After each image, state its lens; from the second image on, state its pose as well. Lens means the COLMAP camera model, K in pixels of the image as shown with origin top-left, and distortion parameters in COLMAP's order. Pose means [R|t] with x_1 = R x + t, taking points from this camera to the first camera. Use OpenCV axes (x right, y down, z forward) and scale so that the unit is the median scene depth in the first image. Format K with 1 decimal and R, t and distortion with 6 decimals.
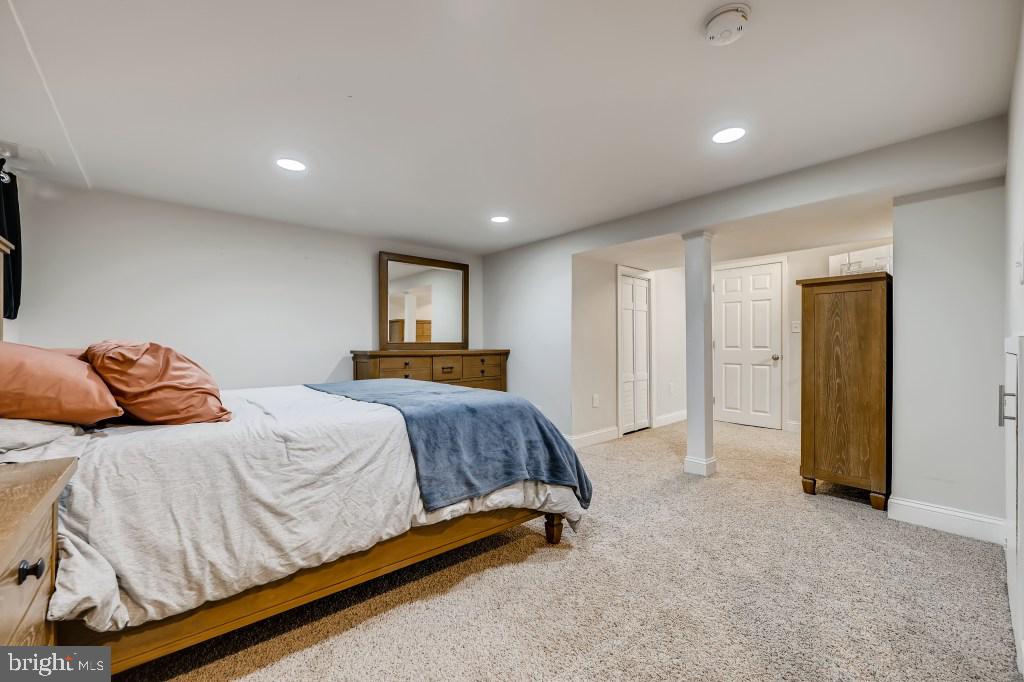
lens RADIAL K [[406.5, 0, 514.0], [0, 406.5, 338.9], [0, 0, 1]] dist [0.004883, 0.000120]
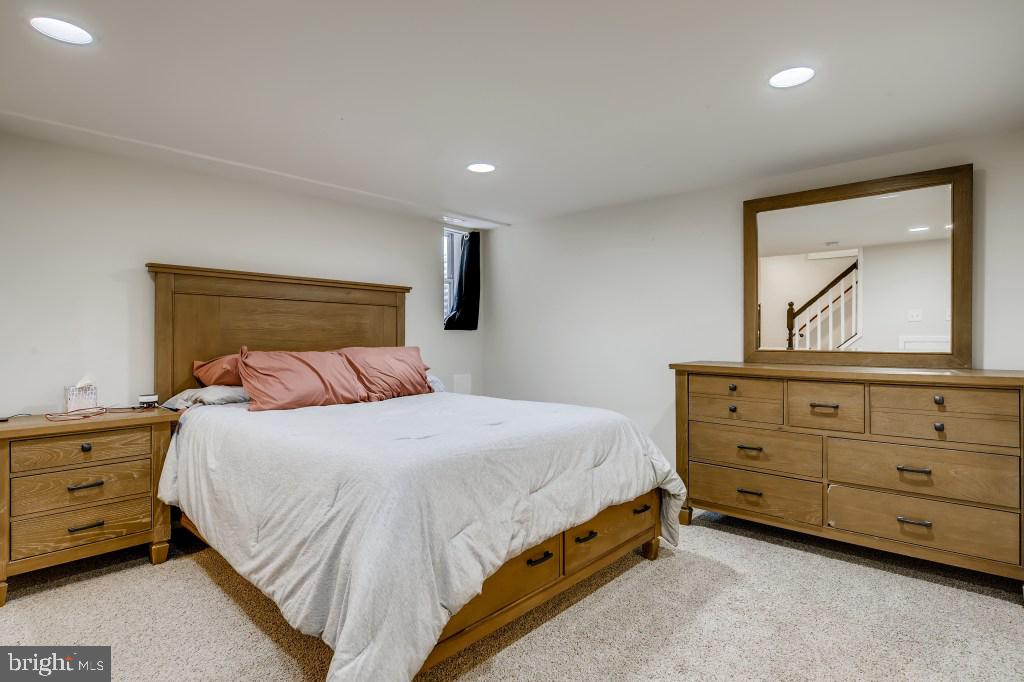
lens RADIAL K [[519.5, 0, 512.0], [0, 519.5, 341.0], [0, 0, 1]] dist [-0.000325, 0.000286]
pose [[0.119919, -0.002905, -0.992779, 0.401686], [0.000132, 0.999996, -0.002911, -0.003694], [0.992784, 0.000218, 0.119919, 0.554261]]
